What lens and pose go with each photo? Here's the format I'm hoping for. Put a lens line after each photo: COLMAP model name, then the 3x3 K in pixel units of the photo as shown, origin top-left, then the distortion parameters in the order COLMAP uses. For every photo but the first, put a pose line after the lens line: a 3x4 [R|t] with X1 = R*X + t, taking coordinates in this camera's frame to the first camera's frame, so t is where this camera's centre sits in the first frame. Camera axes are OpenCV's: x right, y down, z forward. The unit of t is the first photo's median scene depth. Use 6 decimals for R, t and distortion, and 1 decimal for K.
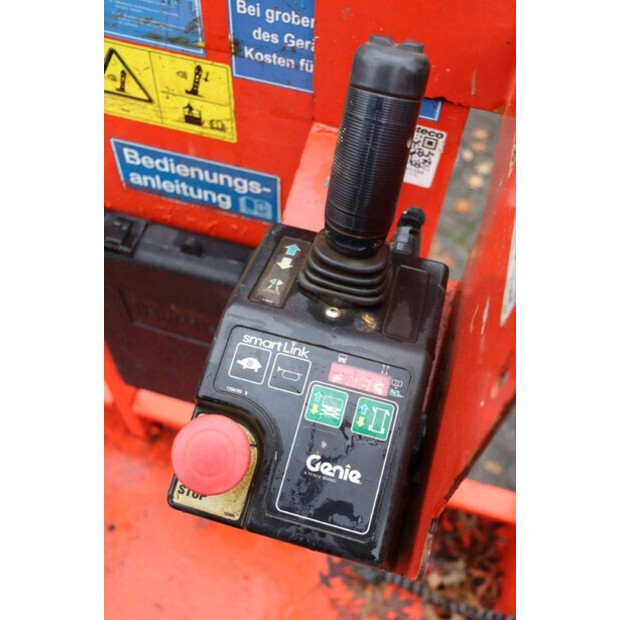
lens RADIAL K [[685.3, 0, 313.1], [0, 685.3, 312.5], [0, 0, 1]] dist [-0.018268, 0.000000]
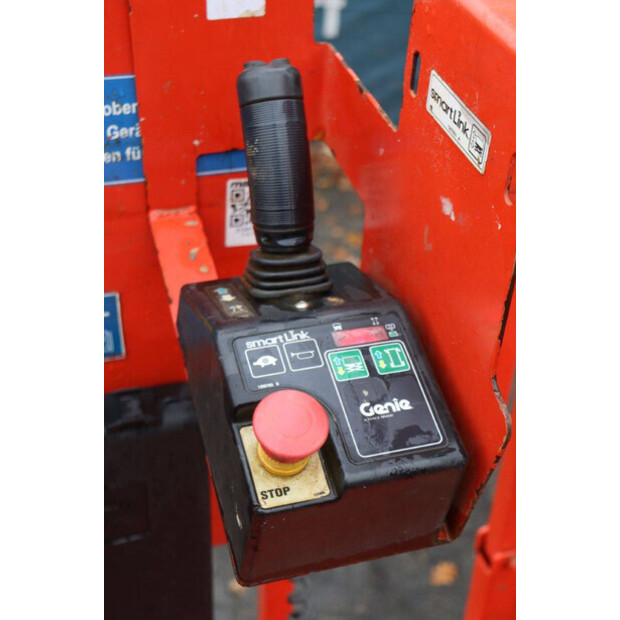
lens RADIAL K [[965.9, 0, 309.2], [0, 965.9, 309.9], [0, 0, 1]] dist [0.135508, 0.000000]
pose [[0.843720, -0.333390, 0.420698, -0.622950], [0.450347, 0.866133, -0.216799, 0.352726], [-0.292102, 0.372377, 0.880915, -0.337323]]
